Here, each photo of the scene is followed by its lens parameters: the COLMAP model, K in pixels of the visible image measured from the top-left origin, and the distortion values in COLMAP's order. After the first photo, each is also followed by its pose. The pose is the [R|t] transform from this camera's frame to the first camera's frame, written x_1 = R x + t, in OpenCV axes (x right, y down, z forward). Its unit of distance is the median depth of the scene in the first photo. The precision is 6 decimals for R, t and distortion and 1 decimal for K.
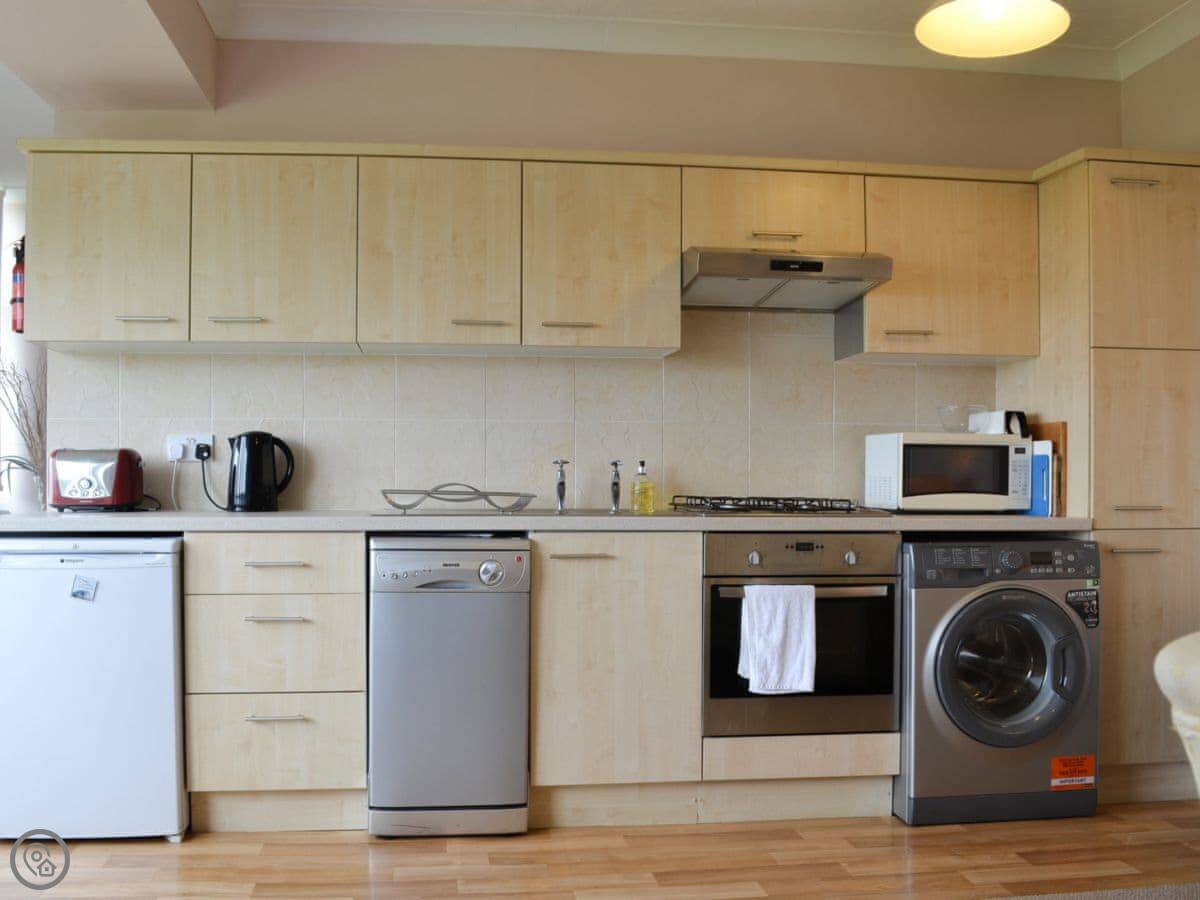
lens RADIAL K [[1123.7, 0, 605.5], [0, 1123.7, 475.9], [0, 0, 1]] dist [-0.092328, 0.000000]
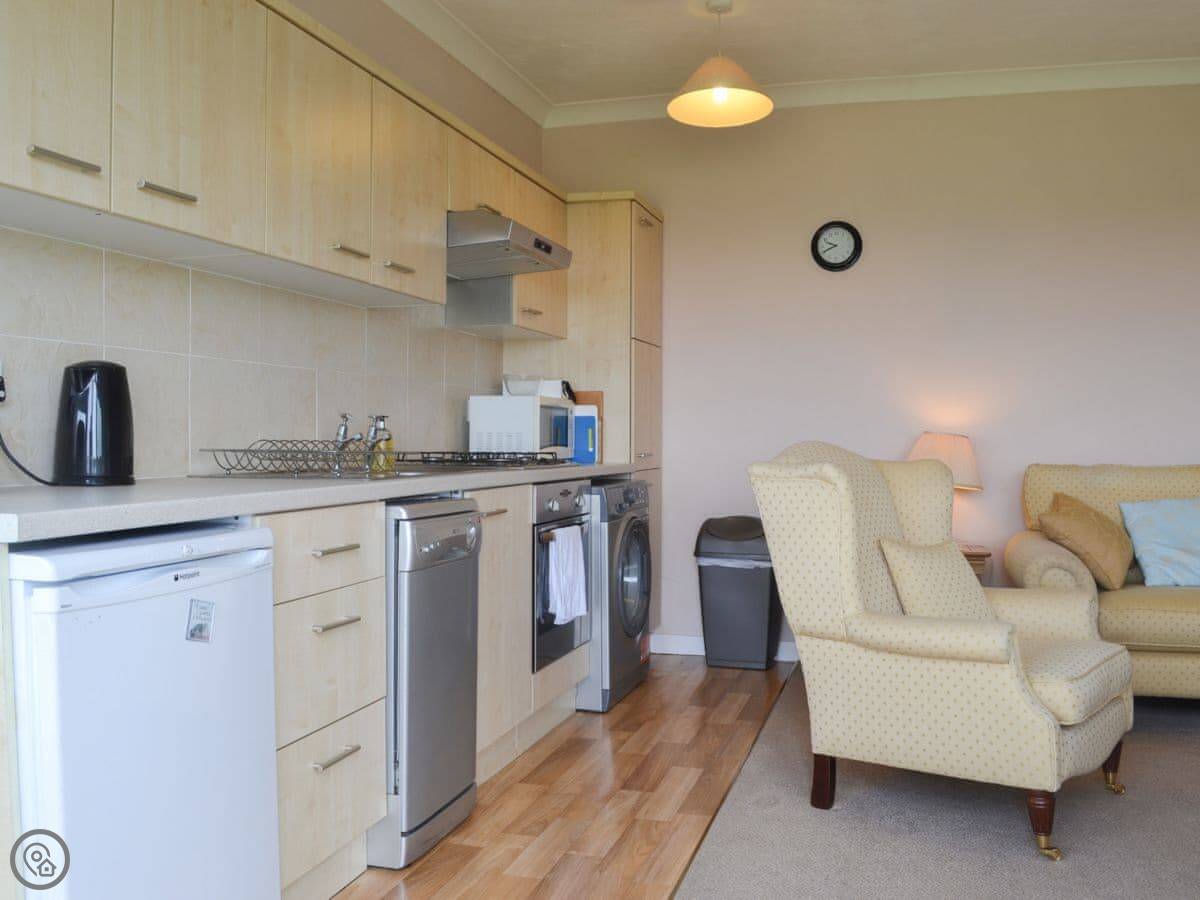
lens RADIAL K [[1089.5, 0, 596.8], [0, 1089.5, 447.0], [0, 0, 1]] dist [-0.096338, 0.000000]
pose [[0.381415, -0.010462, 0.924345, -0.853019], [-0.000975, 0.999931, 0.011720, 0.002657], [-0.924403, -0.005371, 0.381379, 0.543924]]
